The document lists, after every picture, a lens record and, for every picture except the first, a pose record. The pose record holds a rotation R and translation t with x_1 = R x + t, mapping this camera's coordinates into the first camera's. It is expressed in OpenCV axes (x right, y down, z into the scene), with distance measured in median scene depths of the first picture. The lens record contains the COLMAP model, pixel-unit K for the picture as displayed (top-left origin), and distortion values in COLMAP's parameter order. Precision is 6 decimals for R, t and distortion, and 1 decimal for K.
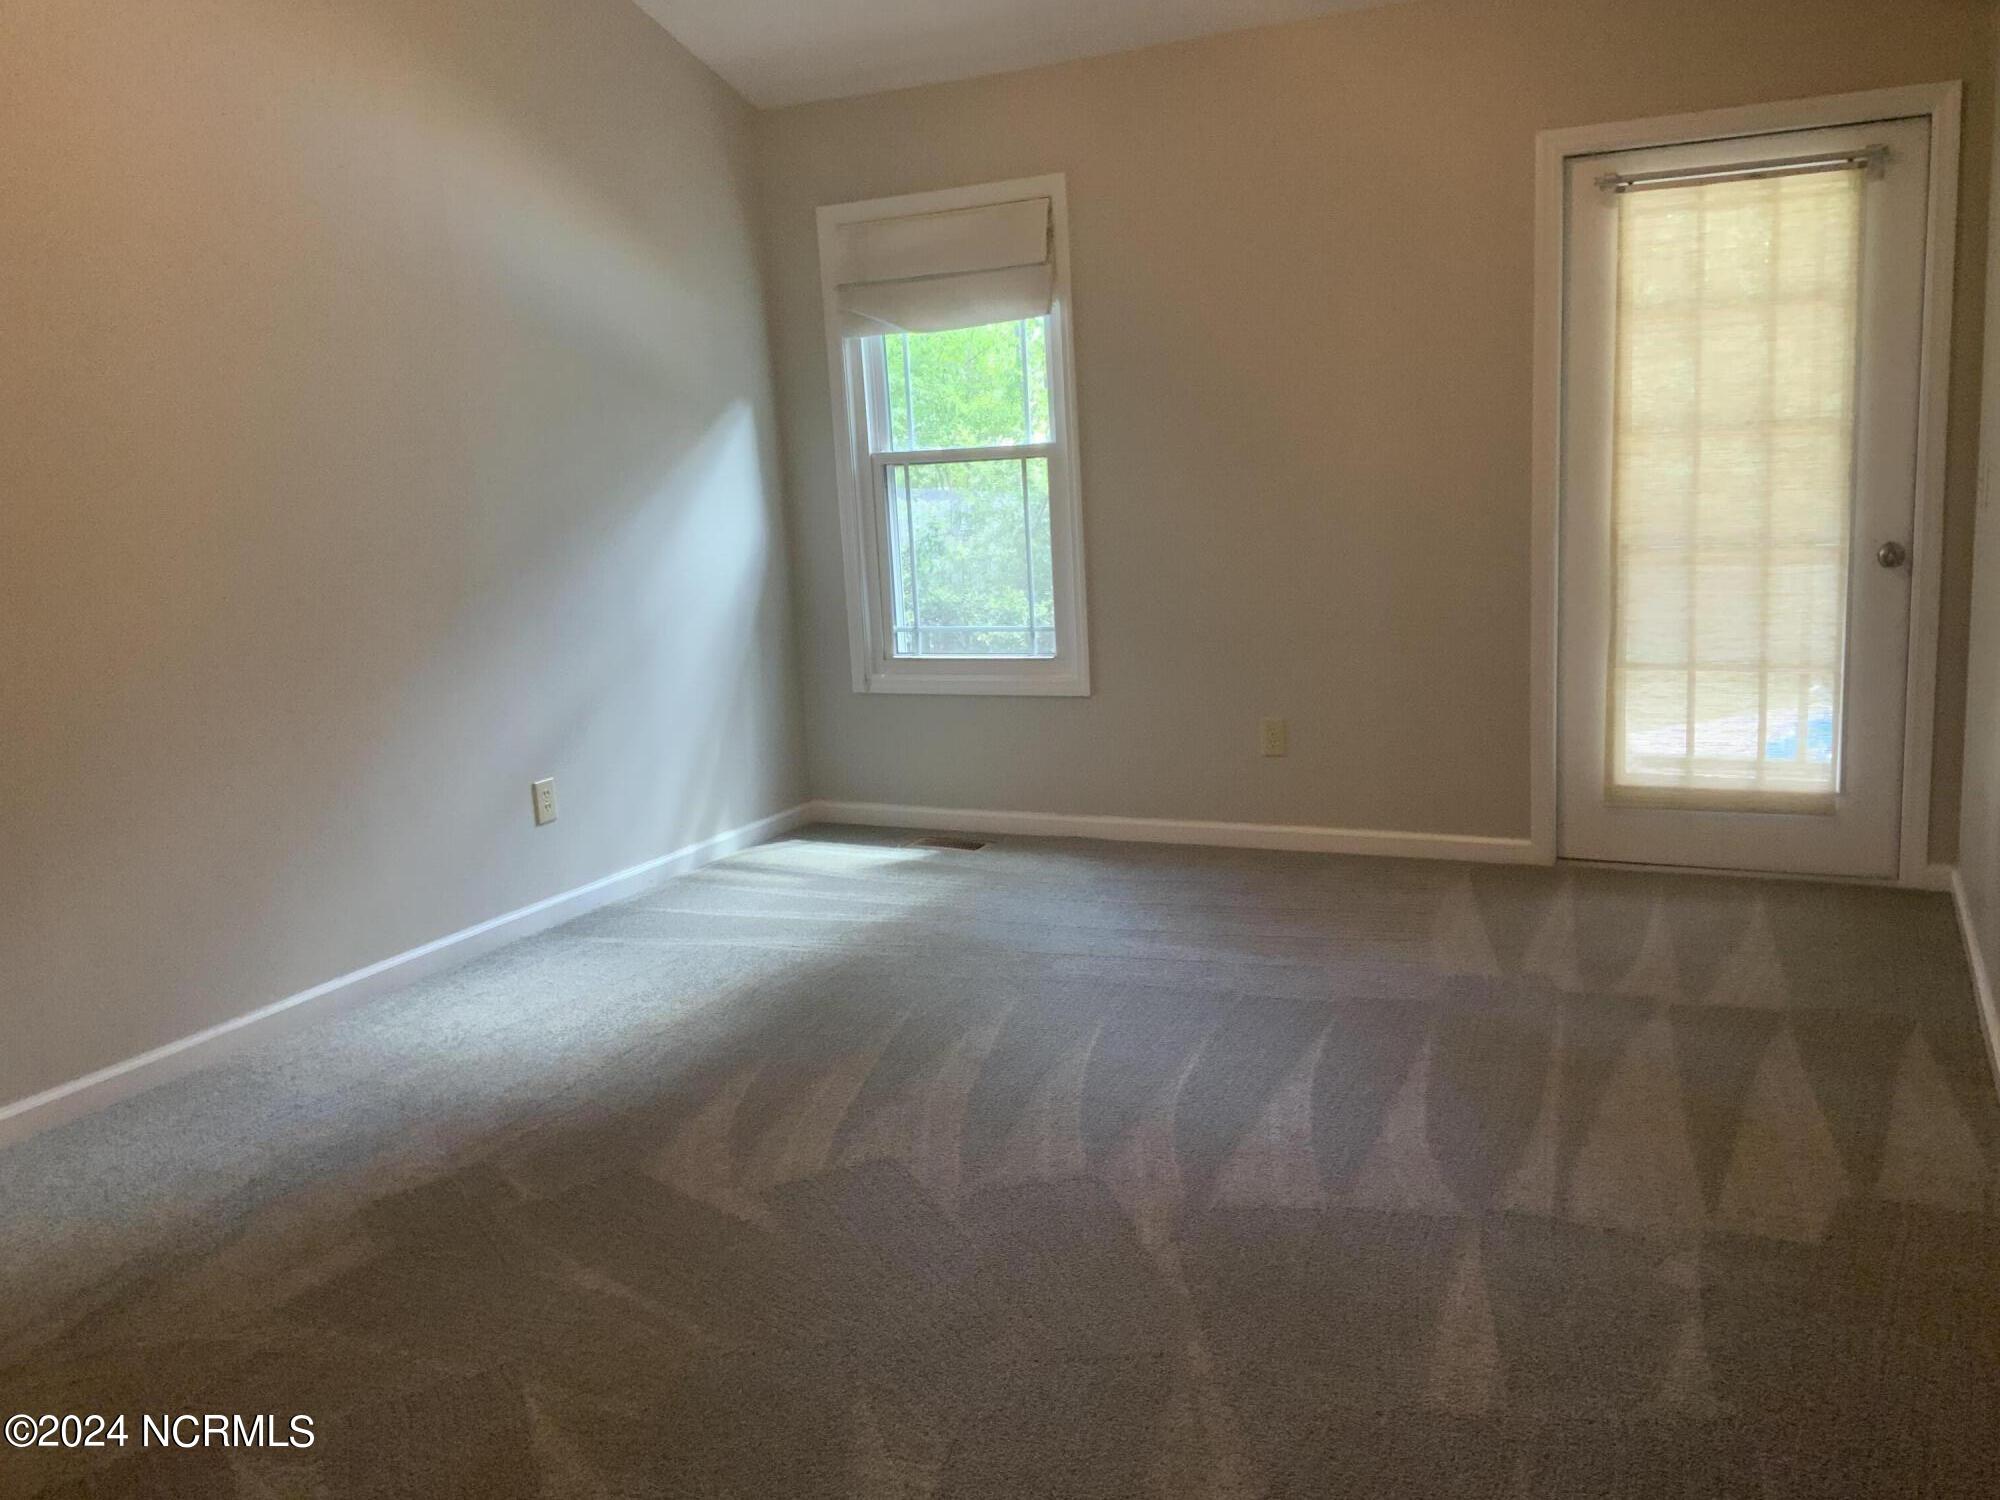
lens RADIAL K [[1693.5, 0, 1000.0], [0, 1693.5, 750.0], [0, 0, 1]] dist [0.147778, -0.294352]
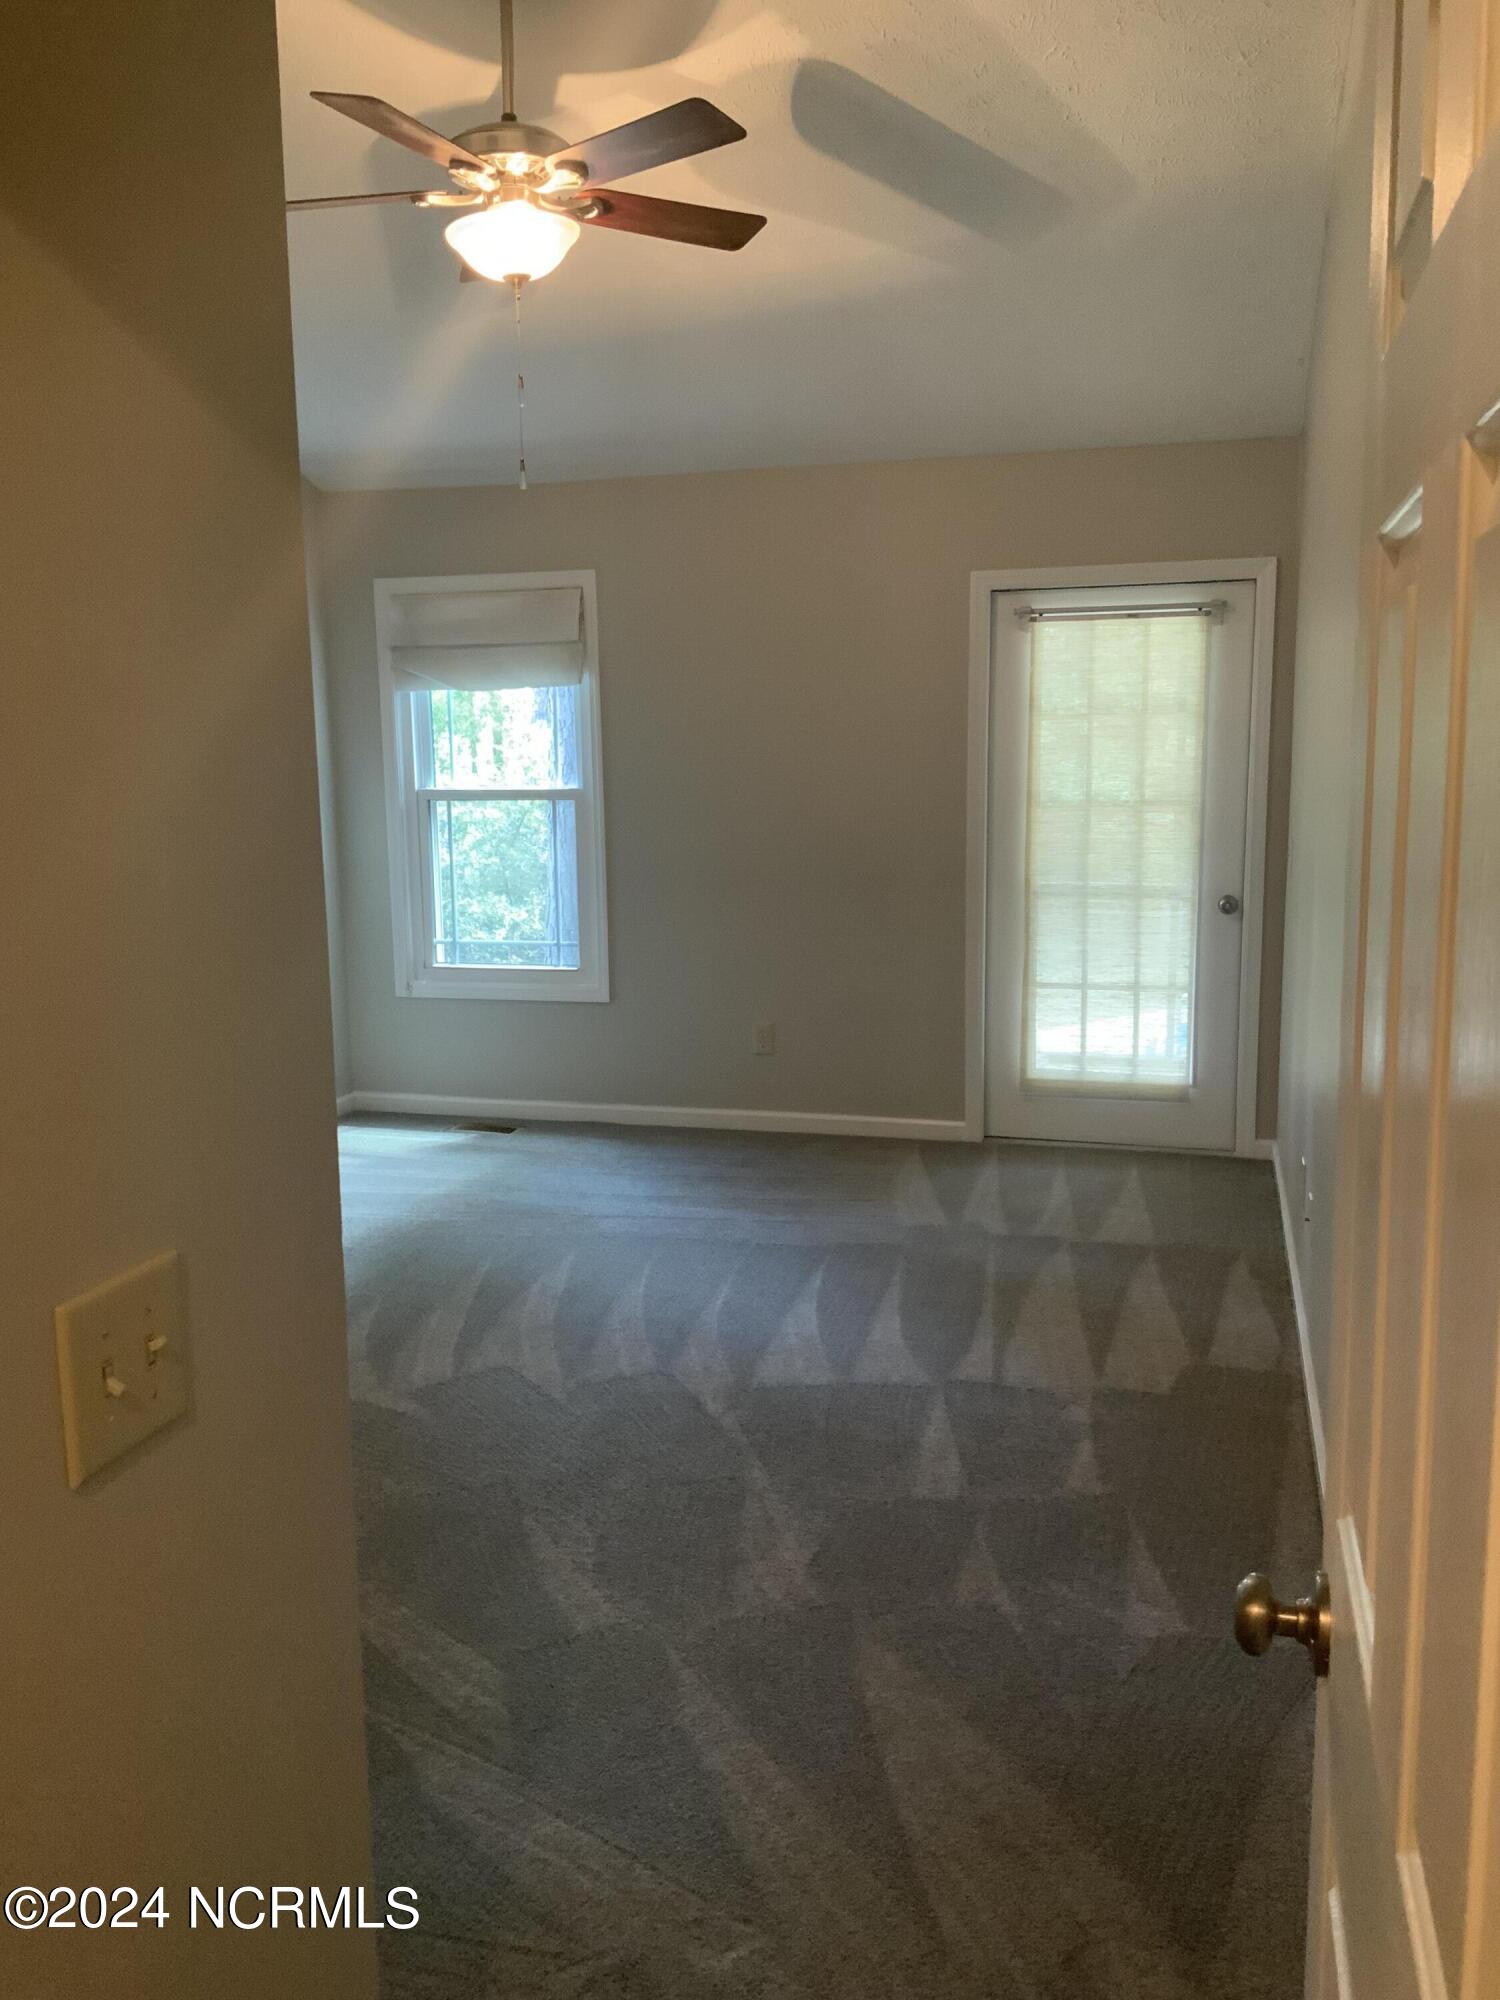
lens RADIAL K [[1693.5, 0, 733.0], [0, 1693.5, 1006.1], [0, 0, 1]] dist [0.147778, -0.294352]
pose [[0.984125, 0.008564, 0.177269, -0.091232], [-0.004805, 0.999755, -0.021626, -0.005255], [-0.177410, 0.020431, 0.983925, -0.228127]]
